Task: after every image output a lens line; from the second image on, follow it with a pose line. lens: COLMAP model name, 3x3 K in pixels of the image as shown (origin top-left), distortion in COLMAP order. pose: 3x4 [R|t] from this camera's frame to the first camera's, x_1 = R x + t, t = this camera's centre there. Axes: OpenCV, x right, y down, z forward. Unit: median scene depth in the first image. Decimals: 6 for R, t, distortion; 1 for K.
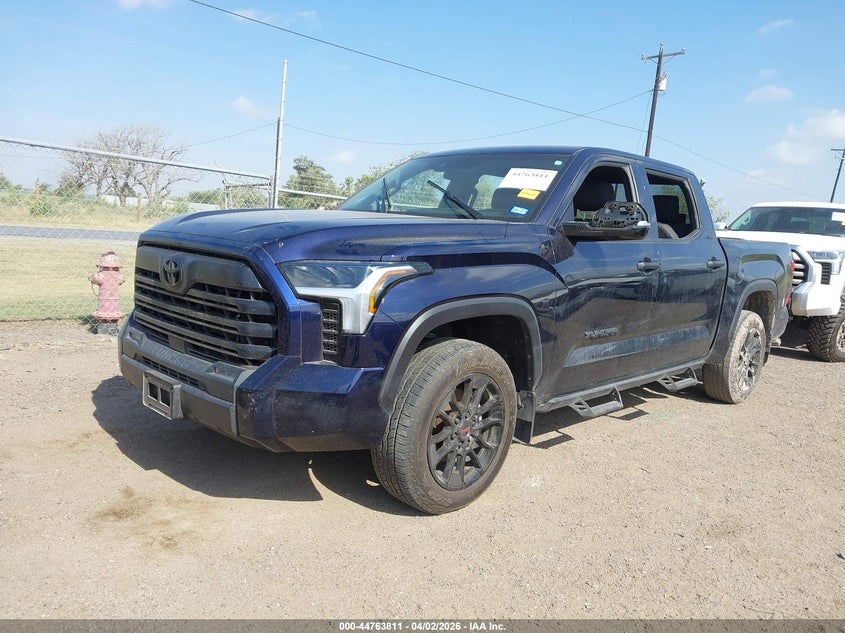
lens RADIAL K [[662.0, 0, 422.5], [0, 662.0, 316.5], [0, 0, 1]] dist [0.024042, -0.009441]
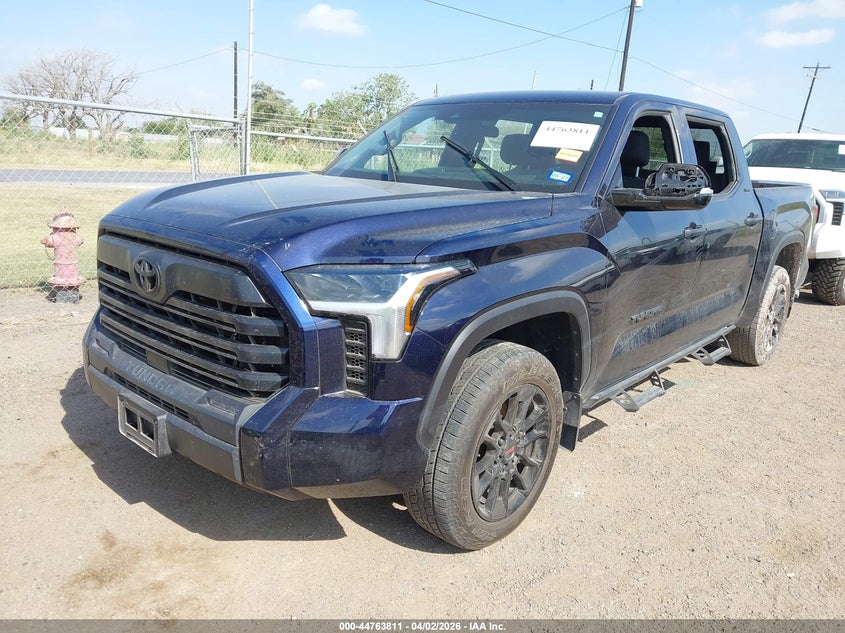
lens RADIAL K [[662.0, 0, 422.5], [0, 662.0, 316.5], [0, 0, 1]] dist [0.024042, -0.009441]
pose [[0.998753, -0.025501, 0.042919, -0.078845], [0.020697, 0.993841, 0.108863, -0.093238], [-0.045431, -0.107839, 0.993130, 0.183490]]
